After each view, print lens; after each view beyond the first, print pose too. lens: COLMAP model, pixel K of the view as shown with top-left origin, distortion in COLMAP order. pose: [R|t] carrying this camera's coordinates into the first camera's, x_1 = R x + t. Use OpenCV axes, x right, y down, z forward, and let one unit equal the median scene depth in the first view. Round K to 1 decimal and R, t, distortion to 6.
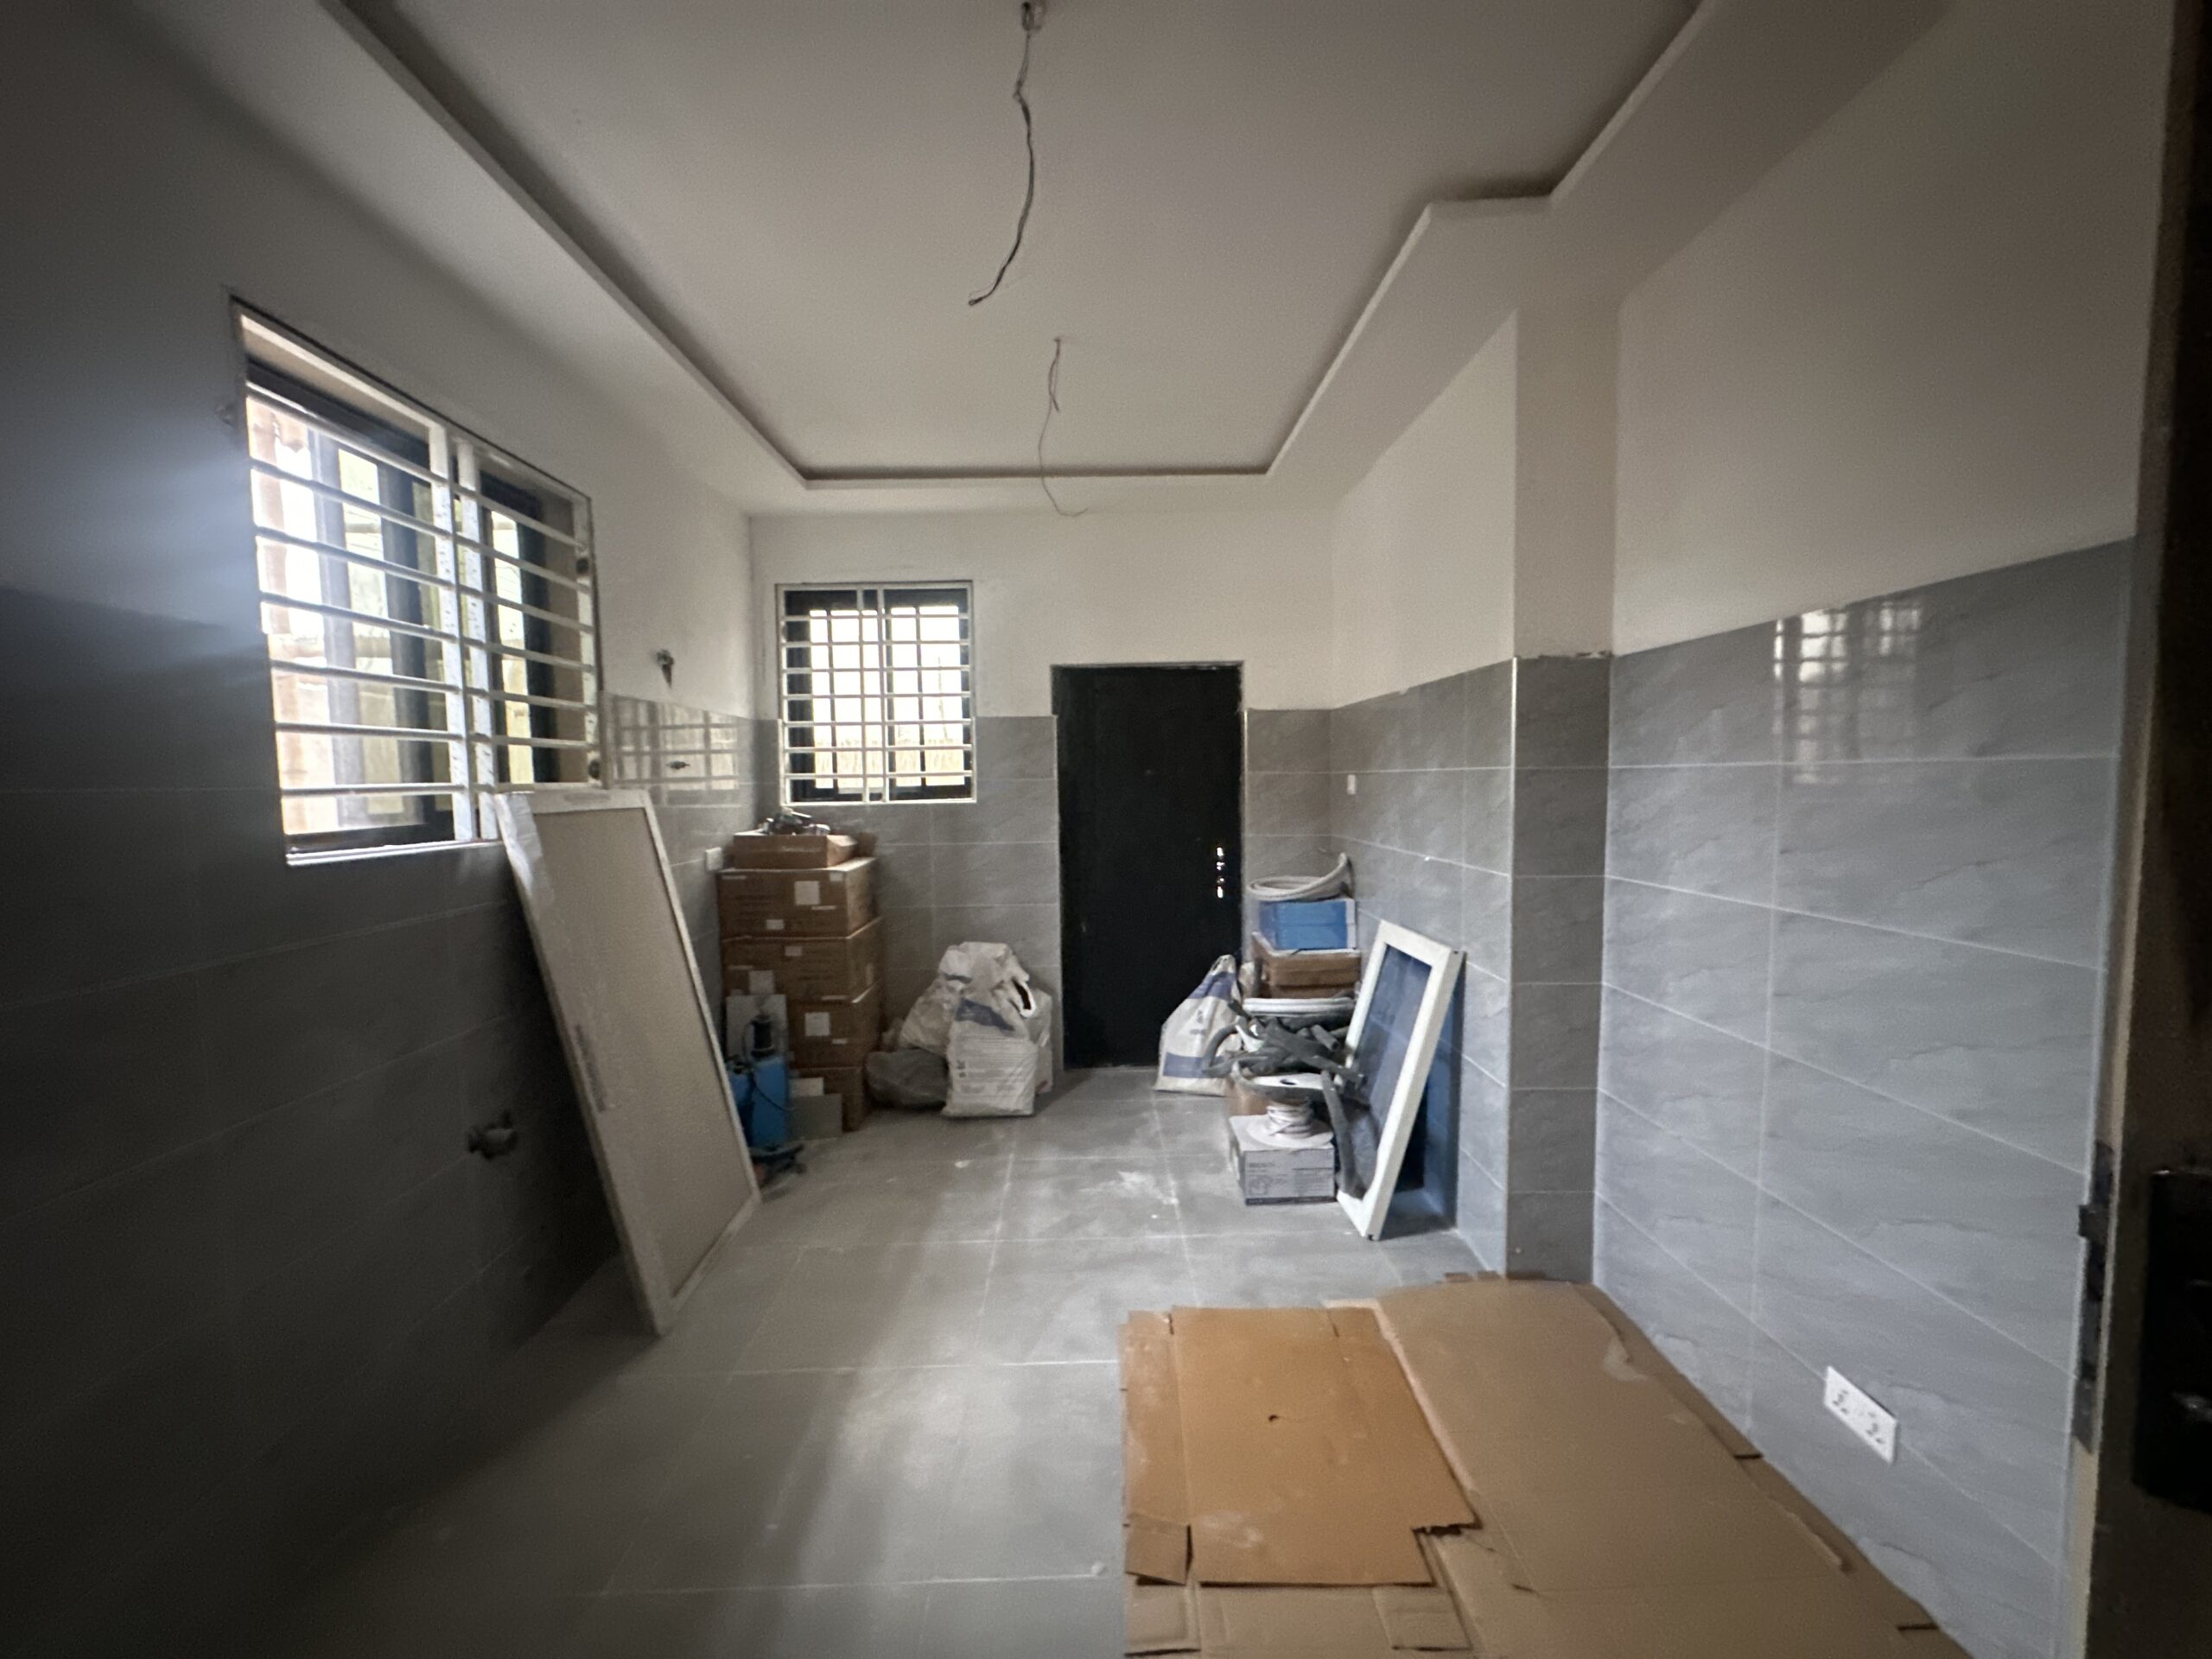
lens RADIAL K [[883.2, 0, 1102.1], [0, 883.2, 830.6], [0, 0, 1]] dist [-0.002318, 0.000605]
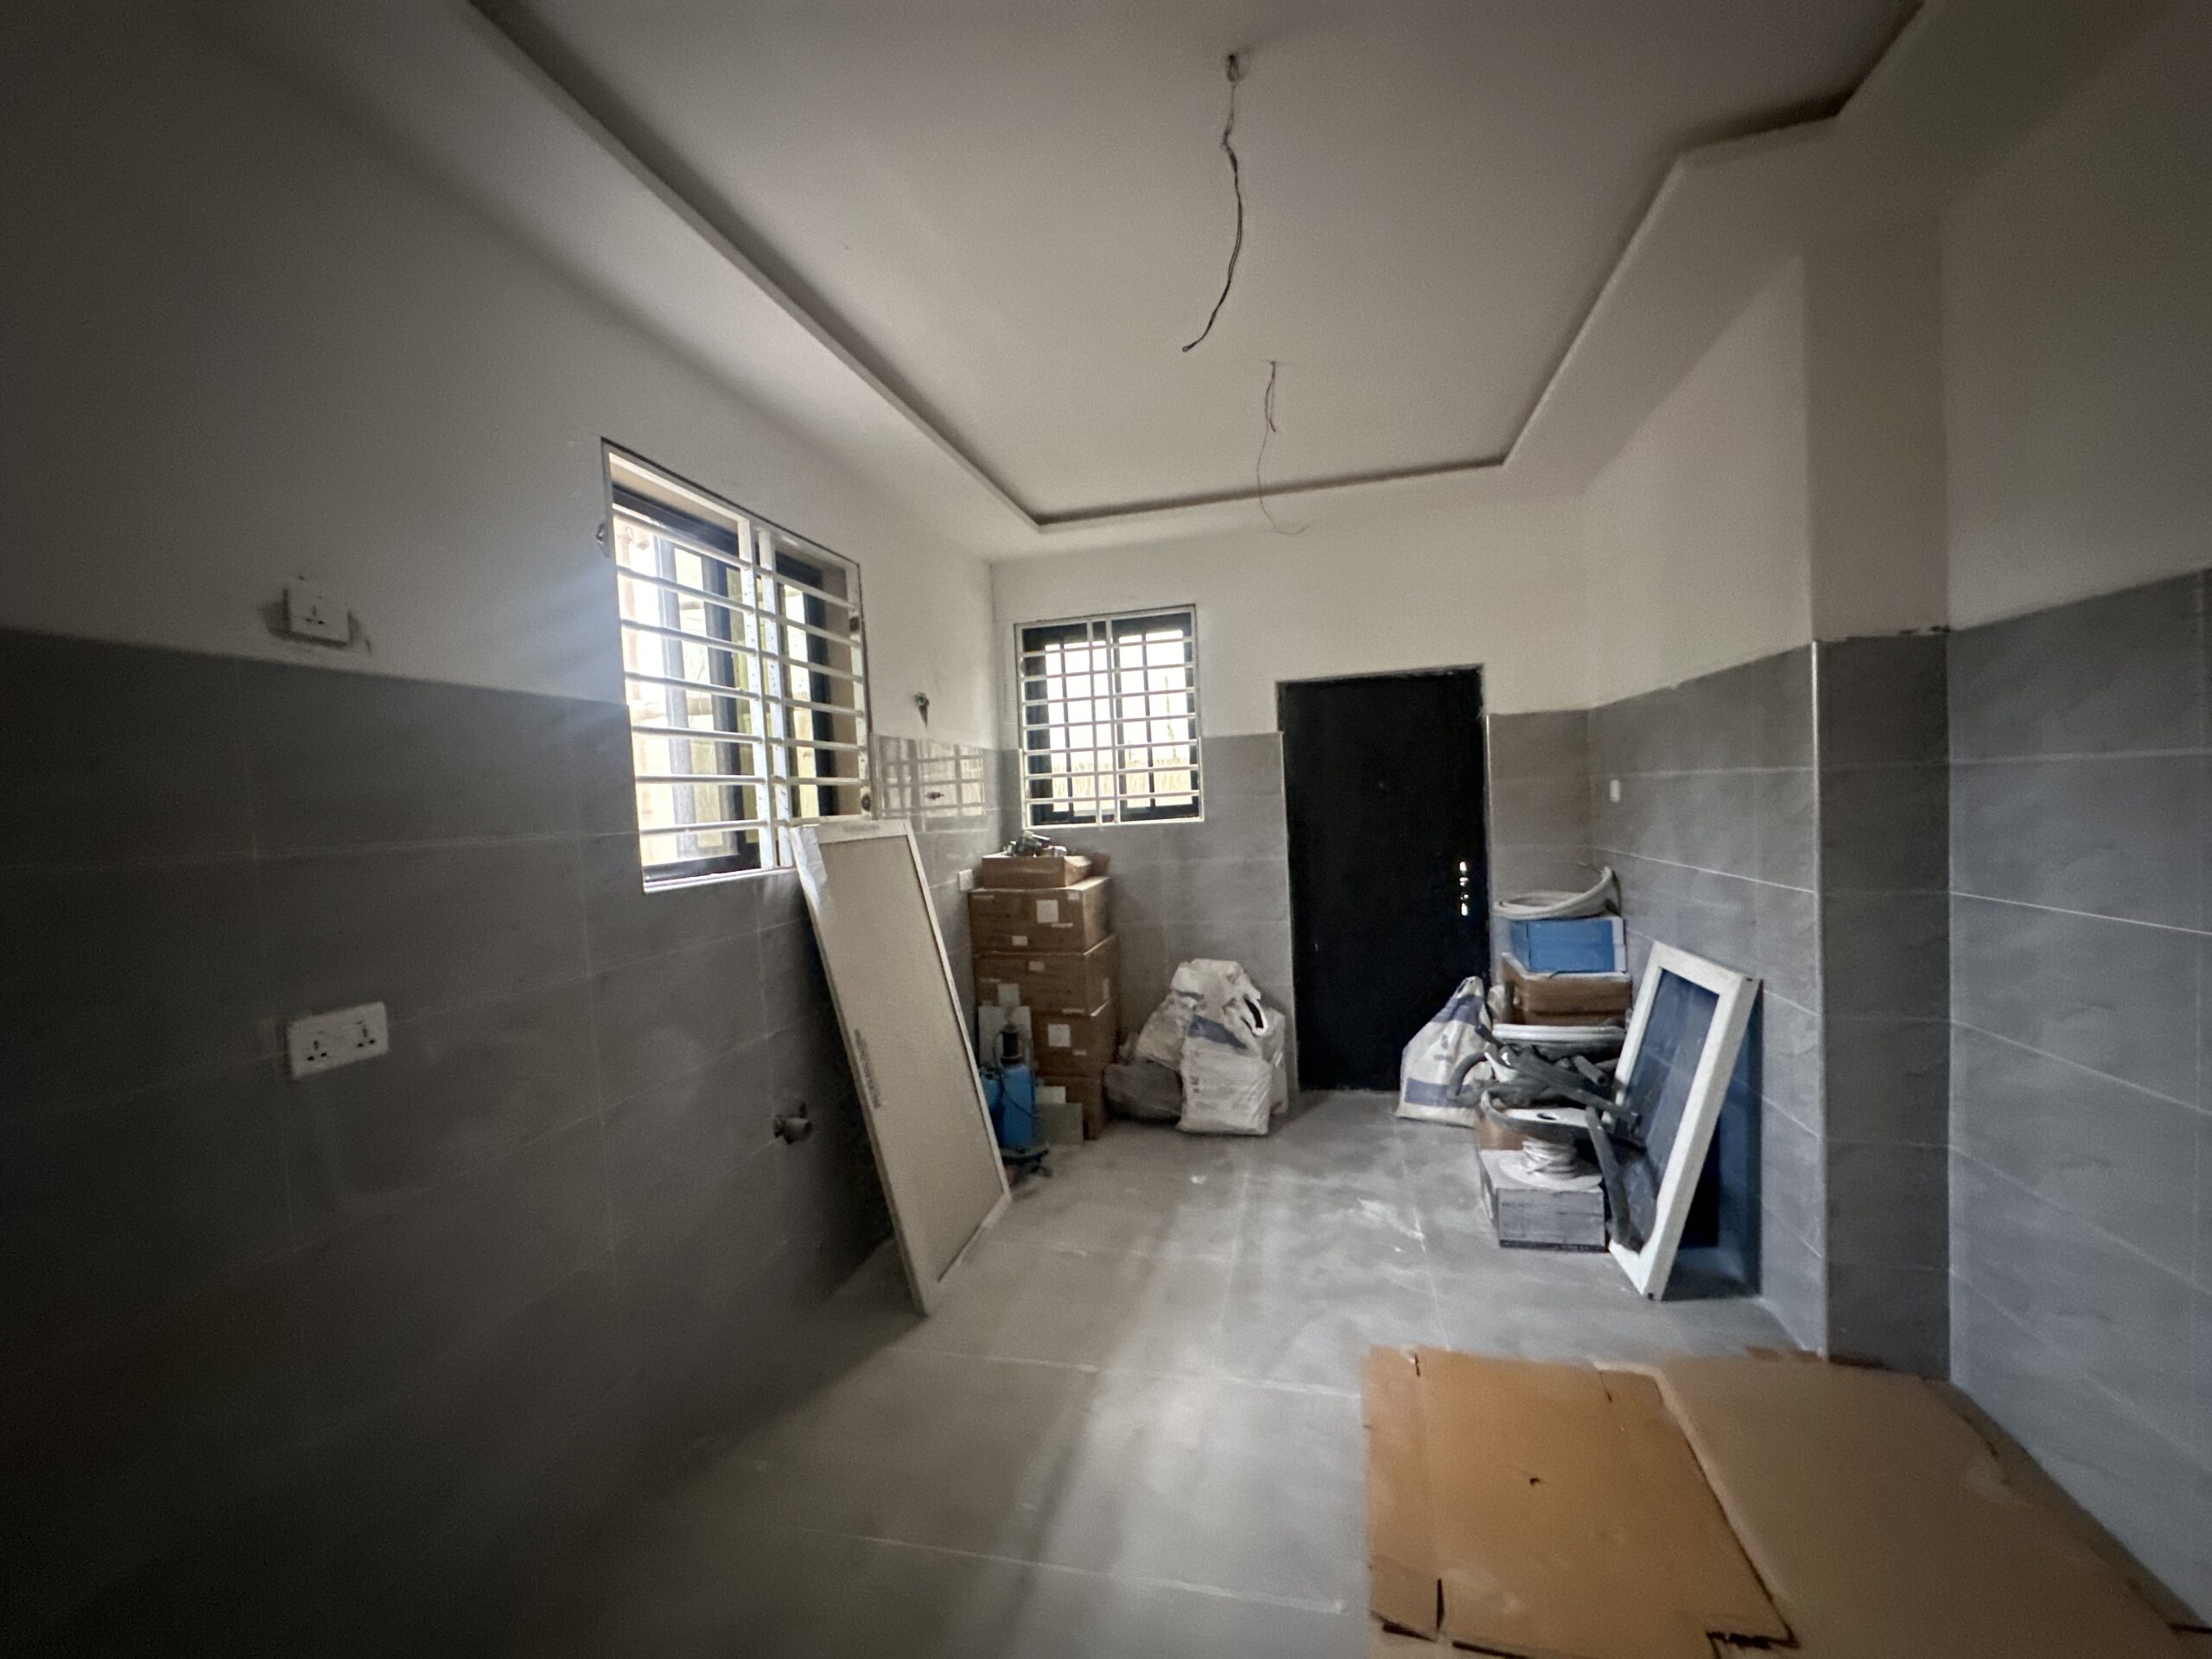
lens RADIAL K [[883.2, 0, 1102.3], [0, 883.2, 830.0], [0, 0, 1]] dist [-0.002318, 0.000605]
pose [[0.966175, -0.024593, -0.256710, 0.006231], [0.020141, 0.999598, -0.019959, -0.005657], [0.257098, 0.014114, 0.966282, -0.014855]]
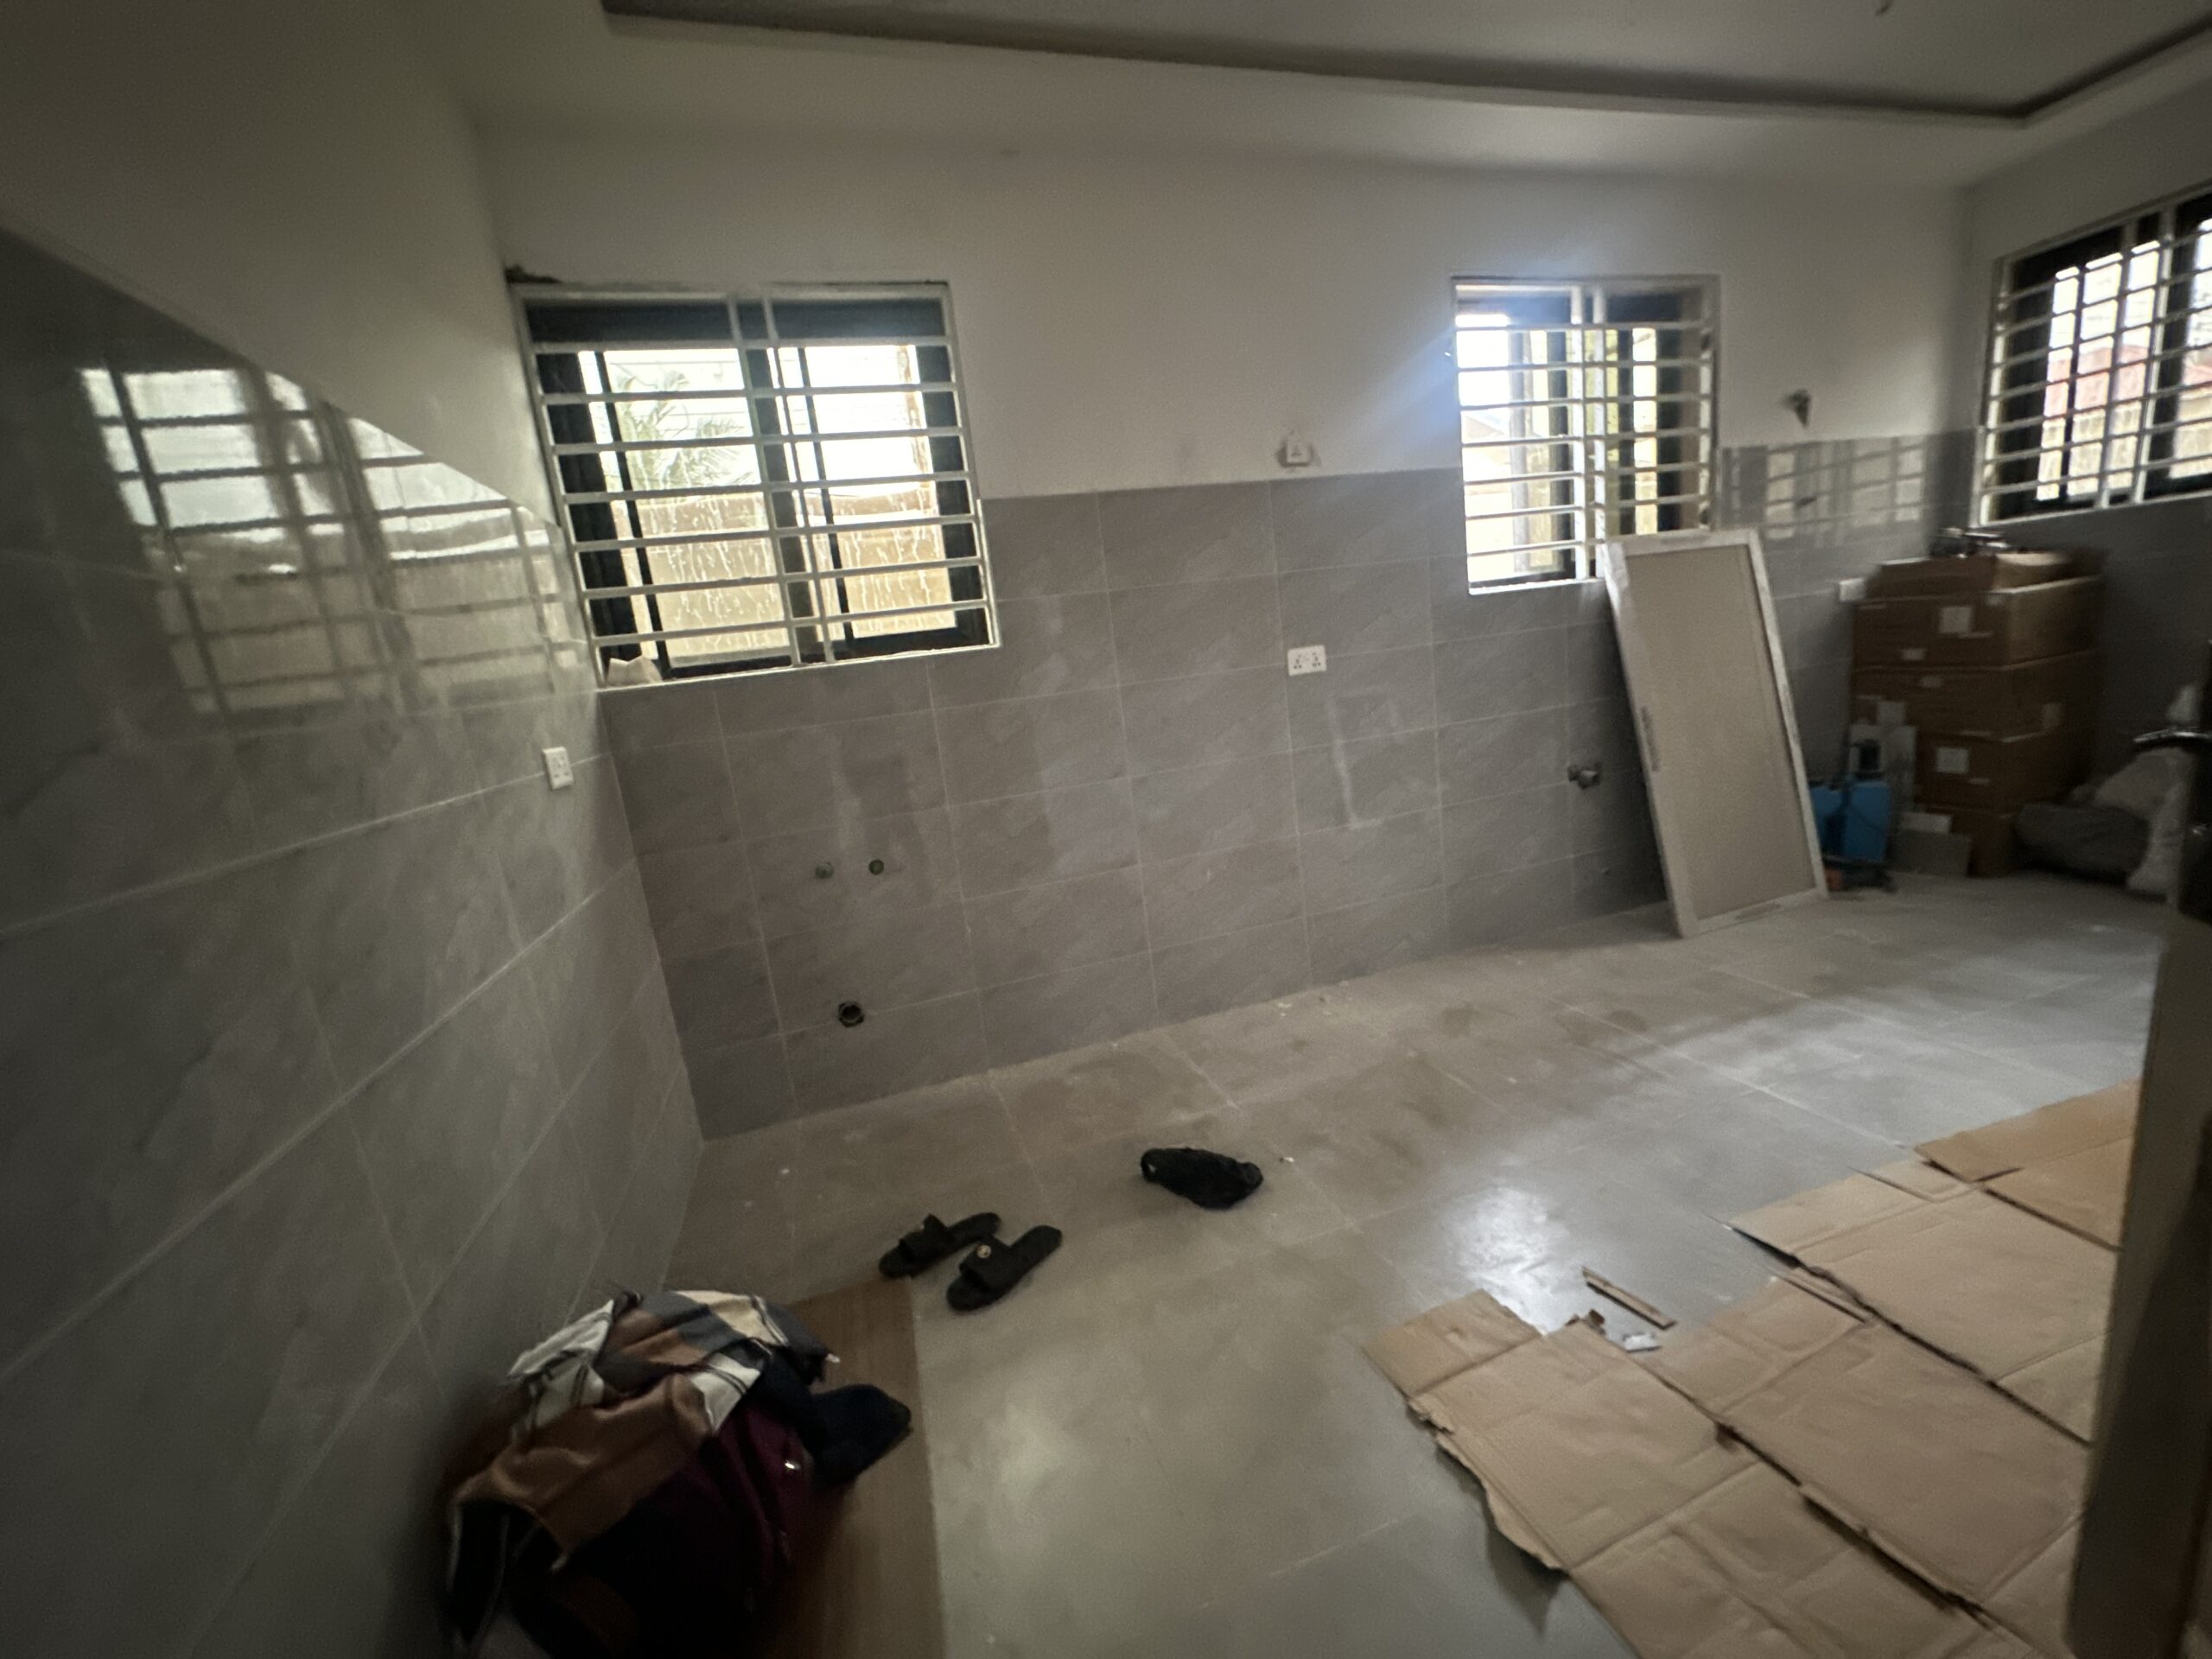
lens RADIAL K [[883.2, 0, 1115.4], [0, 883.2, 832.1], [0, 0, 1]] dist [-0.002318, 0.000605]
pose [[0.278341, 0.180745, -0.943323, 0.448998], [0.055029, 0.977520, 0.203534, 0.067116], [0.958905, -0.108562, 0.262137, -0.170093]]
